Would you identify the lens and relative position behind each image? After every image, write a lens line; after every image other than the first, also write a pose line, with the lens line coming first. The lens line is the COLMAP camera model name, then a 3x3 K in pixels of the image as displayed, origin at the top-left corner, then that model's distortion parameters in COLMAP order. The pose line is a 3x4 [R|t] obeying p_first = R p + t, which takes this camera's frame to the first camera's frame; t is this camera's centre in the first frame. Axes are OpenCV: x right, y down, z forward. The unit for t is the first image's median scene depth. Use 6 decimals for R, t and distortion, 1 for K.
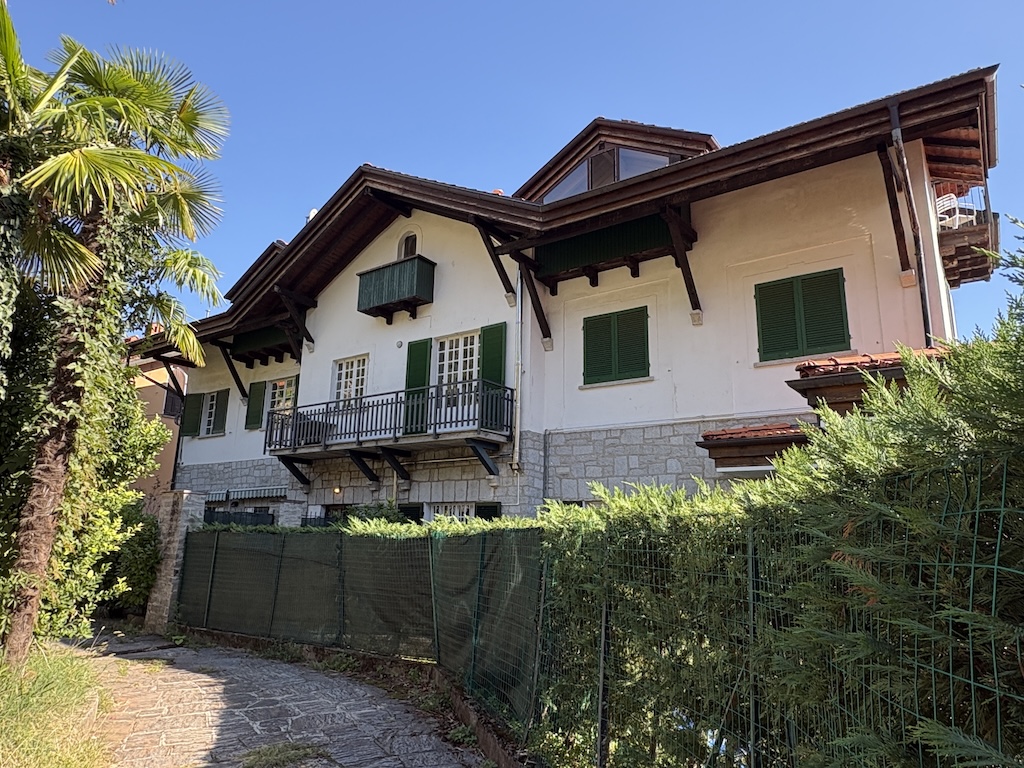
lens RADIAL K [[592.1, 0, 518.8], [0, 592.1, 386.3], [0, 0, 1]] dist [-0.000837, 0.005035]
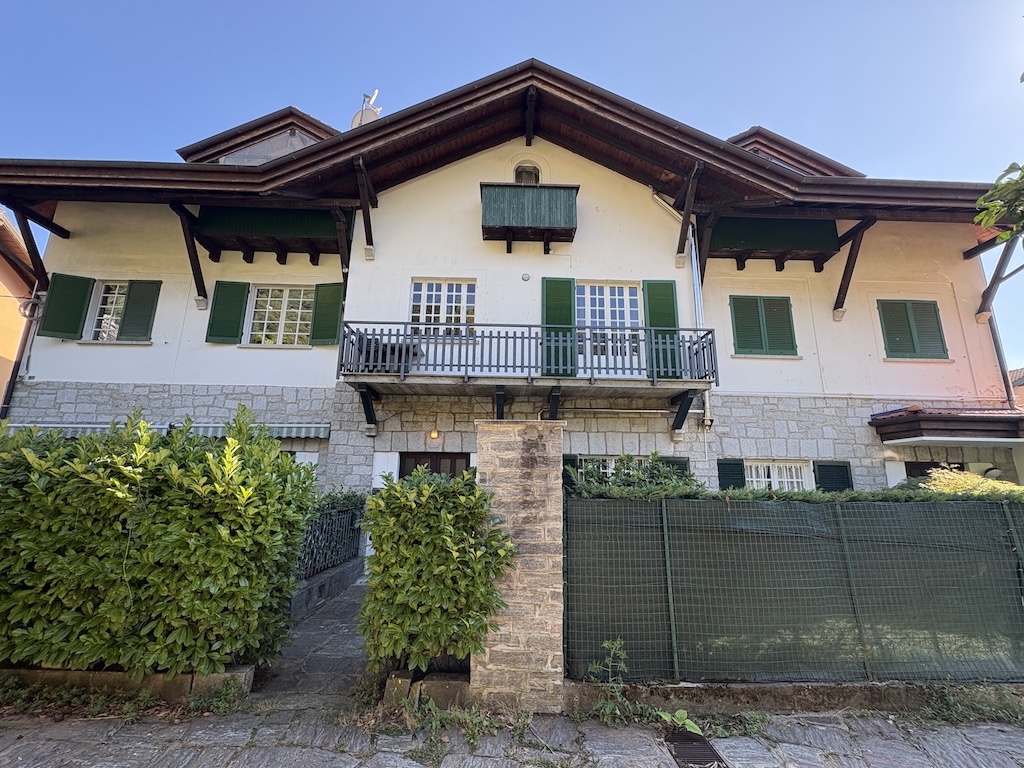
lens RADIAL K [[416.3, 0, 510.4], [0, 416.3, 380.3], [0, 0, 1]] dist [0.000815, -0.000531]
pose [[0.825001, 0.130747, 0.549798, -0.595058], [-0.138799, 0.989949, -0.027143, 0.113457], [-0.547821, -0.053918, 0.834856, 0.520552]]
